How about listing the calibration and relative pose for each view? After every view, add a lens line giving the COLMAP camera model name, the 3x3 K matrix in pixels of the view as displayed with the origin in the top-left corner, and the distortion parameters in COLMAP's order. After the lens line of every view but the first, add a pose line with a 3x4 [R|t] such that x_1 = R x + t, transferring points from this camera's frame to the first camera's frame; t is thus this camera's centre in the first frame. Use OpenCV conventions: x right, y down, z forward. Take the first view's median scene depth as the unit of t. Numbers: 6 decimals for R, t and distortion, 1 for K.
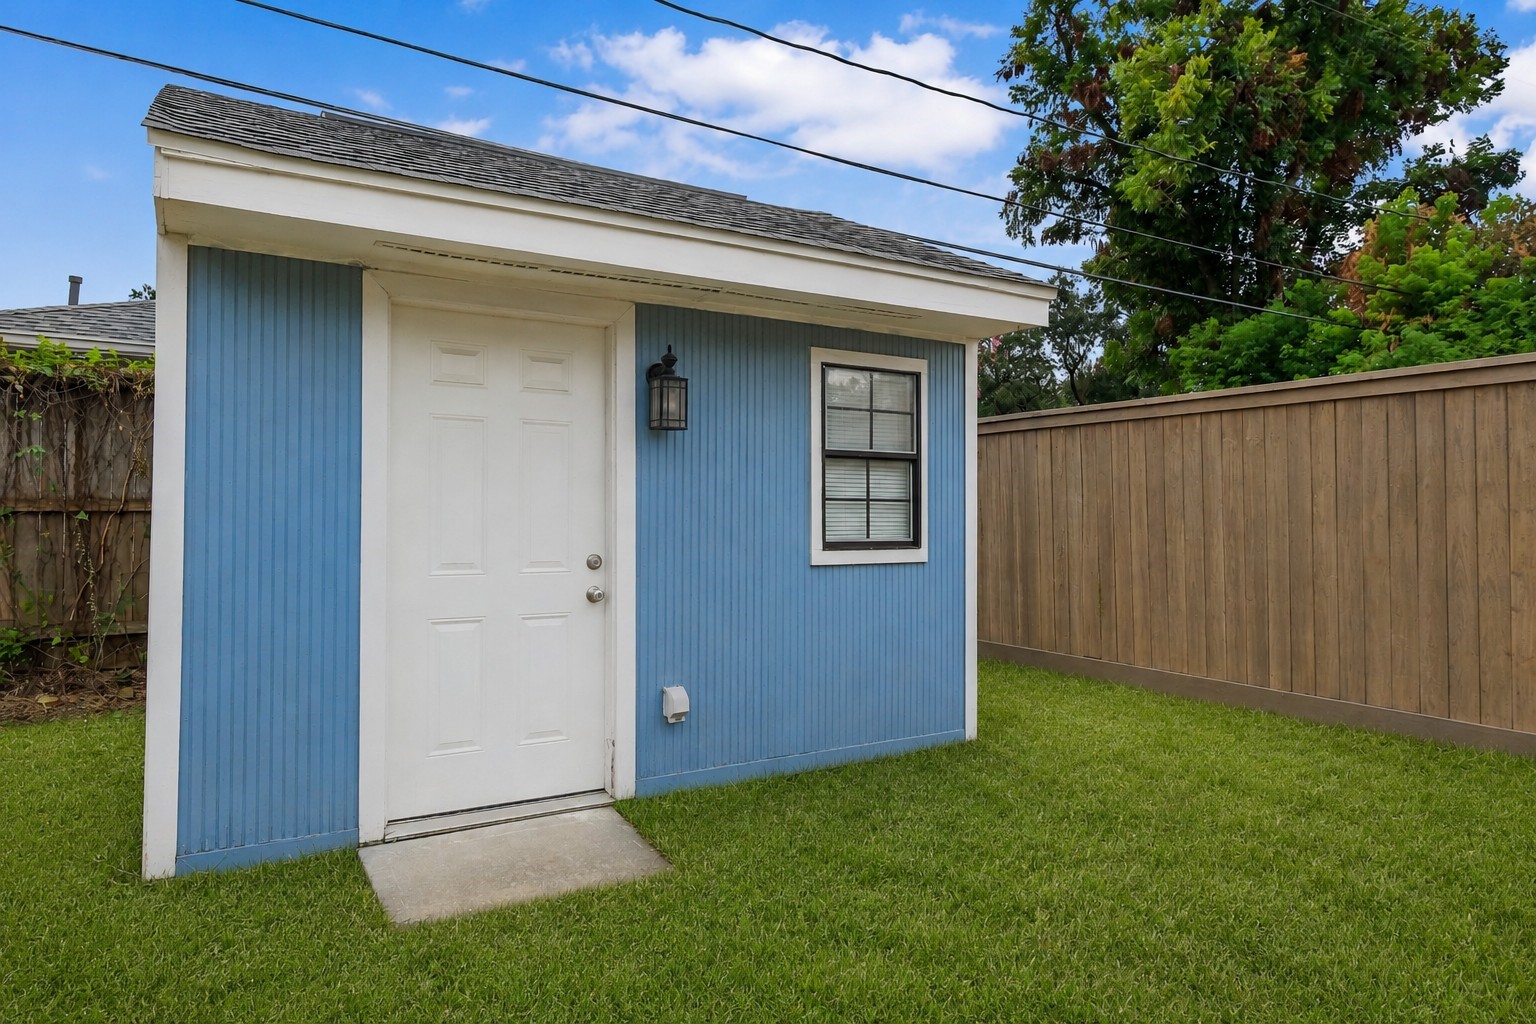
lens RADIAL K [[893.1, 0, 768.0], [0, 893.1, 512.0], [0, 0, 1]] dist [-0.003747, -0.000609]
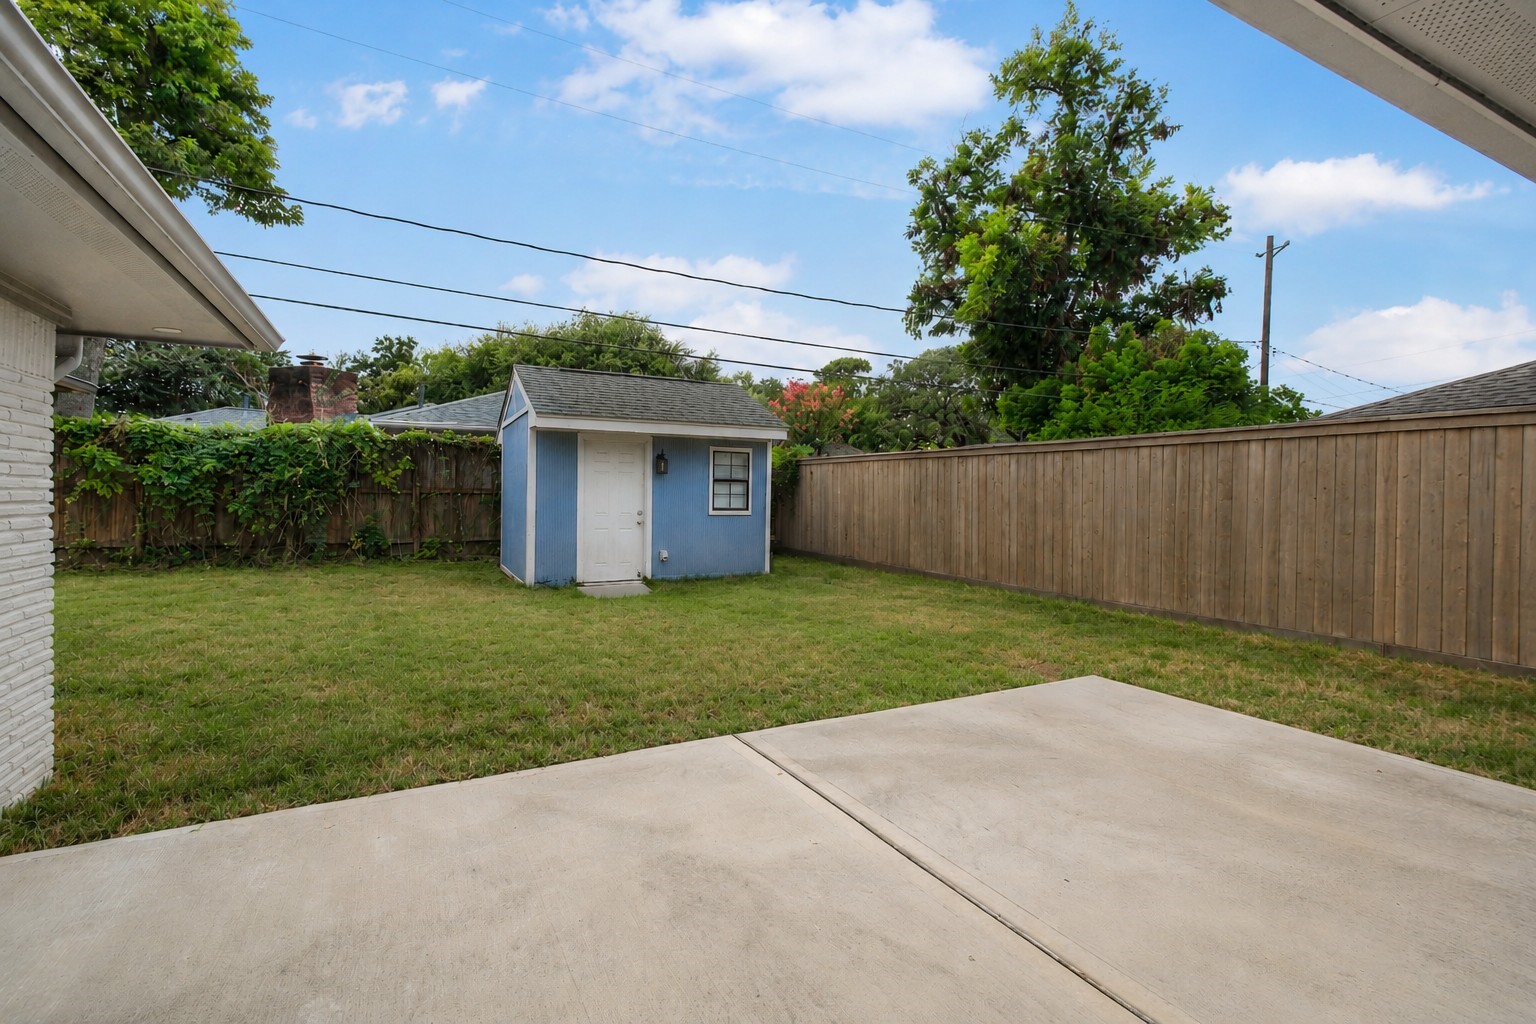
lens RADIAL K [[726.4, 0, 768.0], [0, 726.4, 512.0], [0, 0, 1]] dist [0.000860, 0.000036]
pose [[0.995974, 0.014006, -0.088542, 0.136678], [-0.010913, 0.999317, 0.035319, -0.012655], [0.088976, -0.034210, 0.995446, -0.433661]]
